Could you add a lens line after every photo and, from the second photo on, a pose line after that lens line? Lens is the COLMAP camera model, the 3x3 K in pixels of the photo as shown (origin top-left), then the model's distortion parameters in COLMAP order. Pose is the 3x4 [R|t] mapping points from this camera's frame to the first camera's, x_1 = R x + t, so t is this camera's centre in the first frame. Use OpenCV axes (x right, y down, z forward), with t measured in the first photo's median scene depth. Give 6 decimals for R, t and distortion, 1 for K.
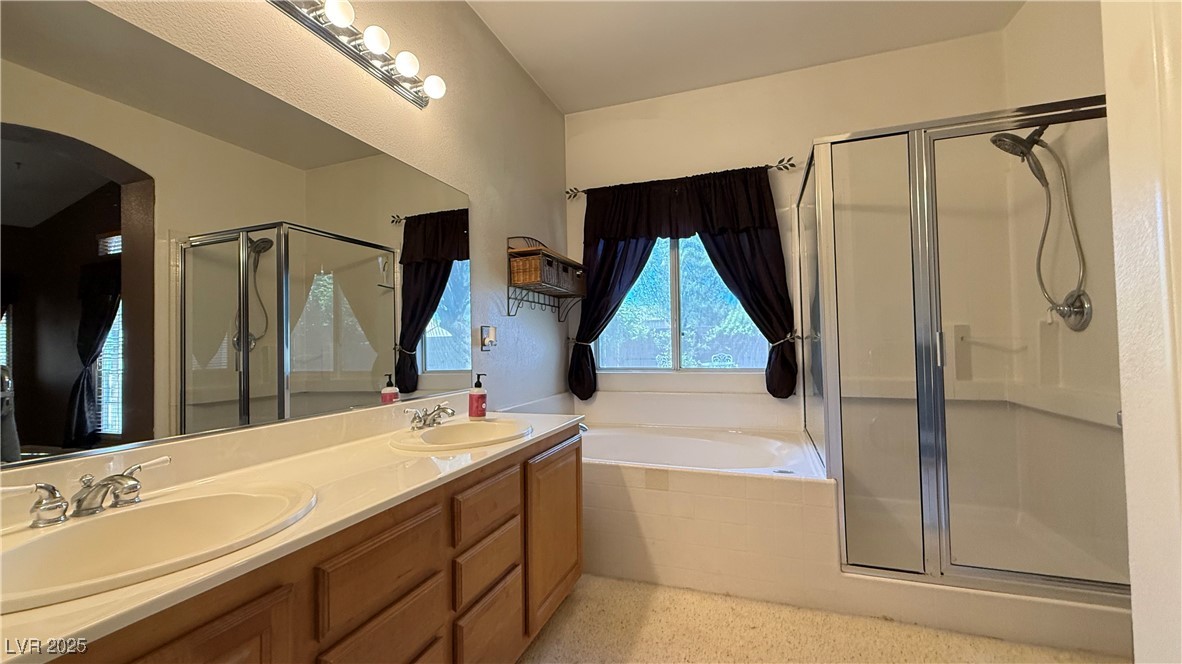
lens RADIAL K [[469.3, 0, 588.5], [0, 469.3, 330.6], [0, 0, 1]] dist [-0.000095, -0.000505]
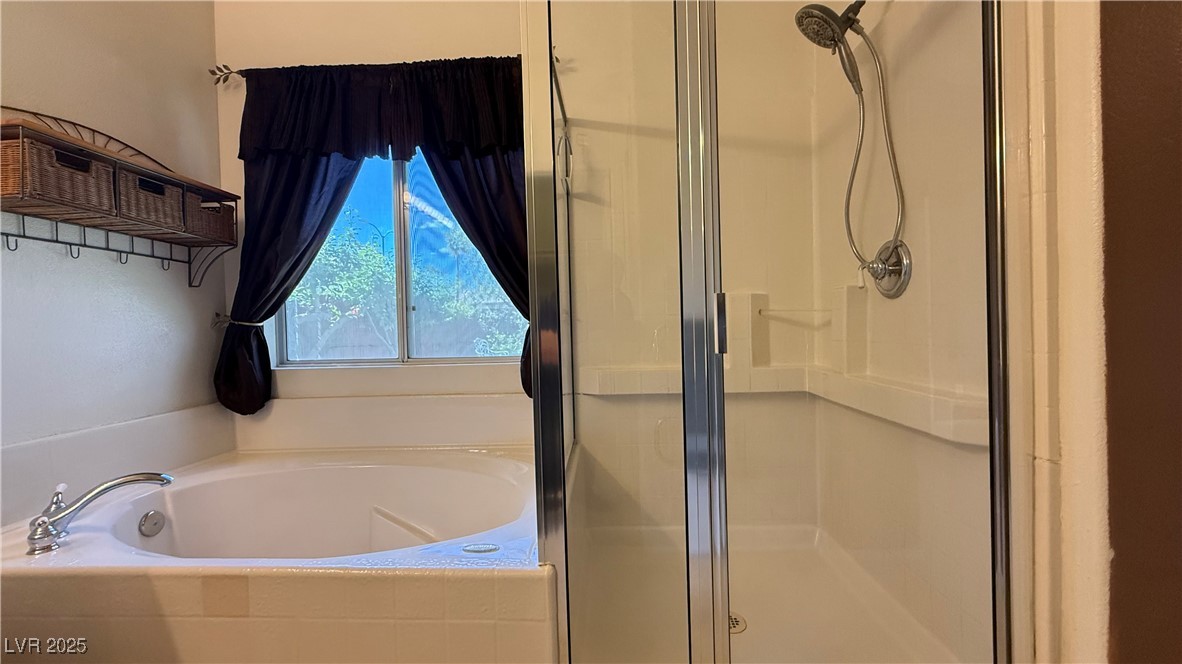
lens RADIAL K [[469.3, 0, 588.5], [0, 469.3, 330.6], [0, 0, 1]] dist [-0.000095, -0.000505]
pose [[0.953332, -0.012623, 0.301661, 0.307327], [0.001272, 0.999285, 0.037796, 0.018656], [-0.301923, -0.035649, 0.952666, 0.364771]]
